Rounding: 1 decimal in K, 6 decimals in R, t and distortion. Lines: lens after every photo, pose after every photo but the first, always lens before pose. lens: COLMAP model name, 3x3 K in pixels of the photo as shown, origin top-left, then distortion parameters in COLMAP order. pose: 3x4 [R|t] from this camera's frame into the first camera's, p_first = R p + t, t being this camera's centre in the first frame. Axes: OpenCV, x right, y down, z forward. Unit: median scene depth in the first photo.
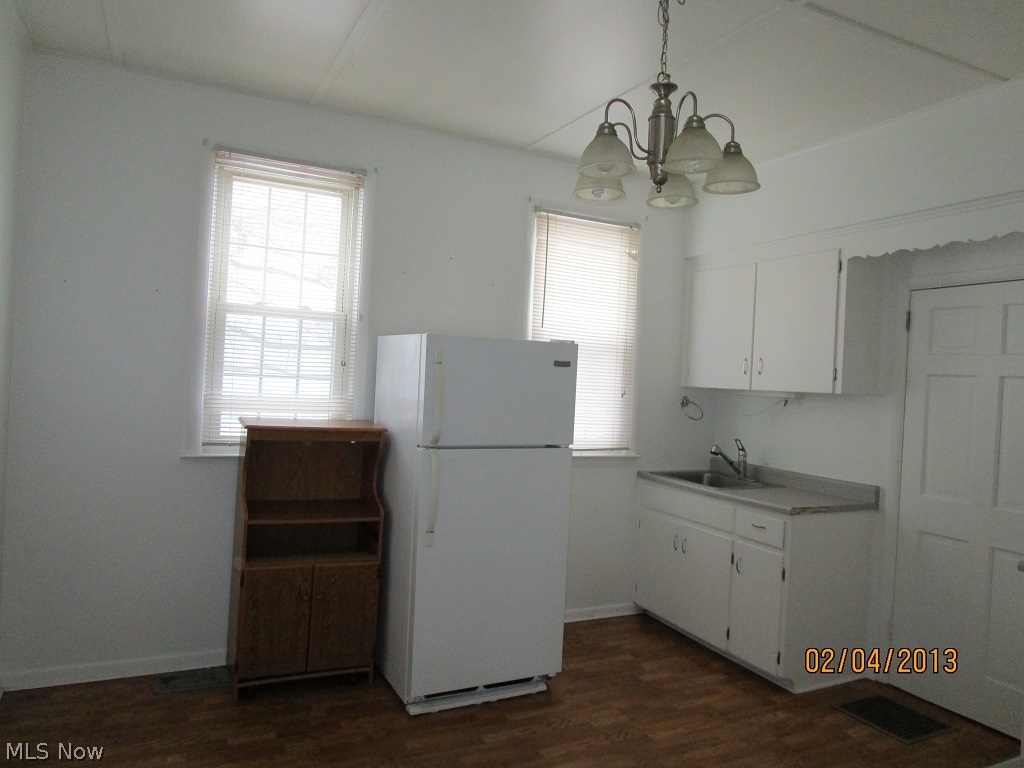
lens RADIAL K [[725.4, 0, 512.0], [0, 725.4, 384.0], [0, 0, 1]] dist [-0.019333, 0.001576]
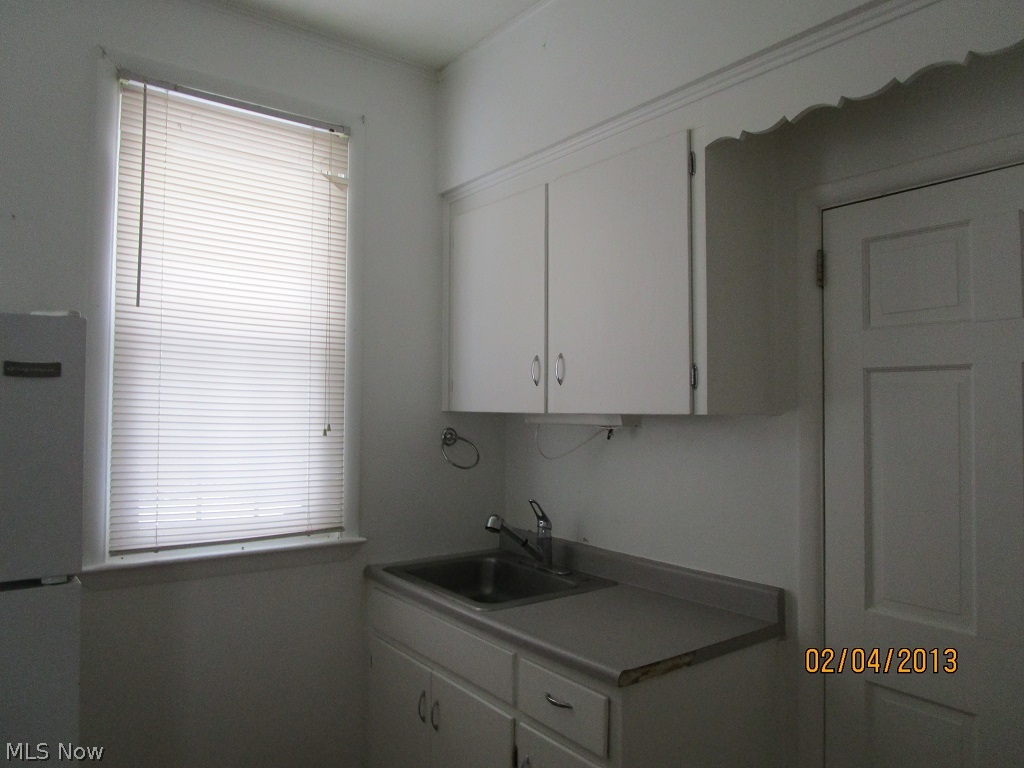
lens RADIAL K [[719.8, 0, 512.0], [0, 719.8, 384.0], [0, 0, 1]] dist [-0.031294, -0.001165]
pose [[0.980165, -0.035552, 0.194969, 0.201023], [0.042566, 0.998584, -0.031903, 0.002289], [-0.193558, 0.039569, 0.980290, 0.476232]]
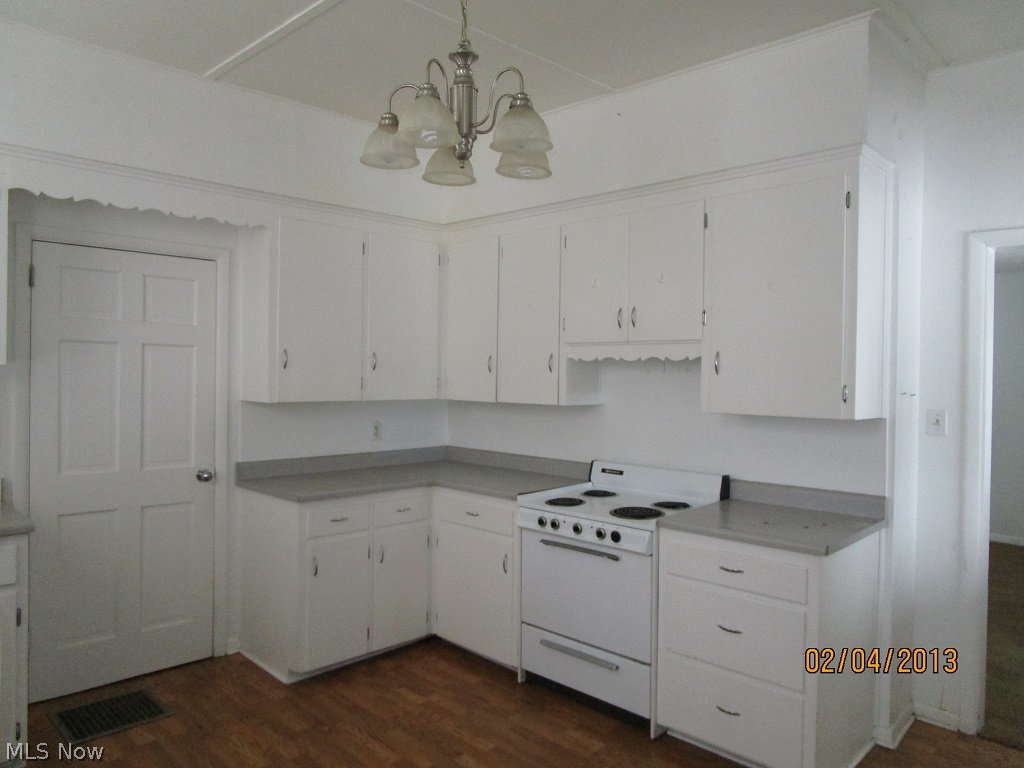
lens RADIAL K [[766.1, 0, 474.6], [0, 766.1, 385.4], [0, 0, 1]] dist [-0.029726, 0.002306]
pose [[-0.290578, -0.068192, 0.954418, -0.403780], [-0.019746, 0.997672, 0.065271, -0.024738], [-0.956648, 0.000120, -0.291248, 0.668406]]
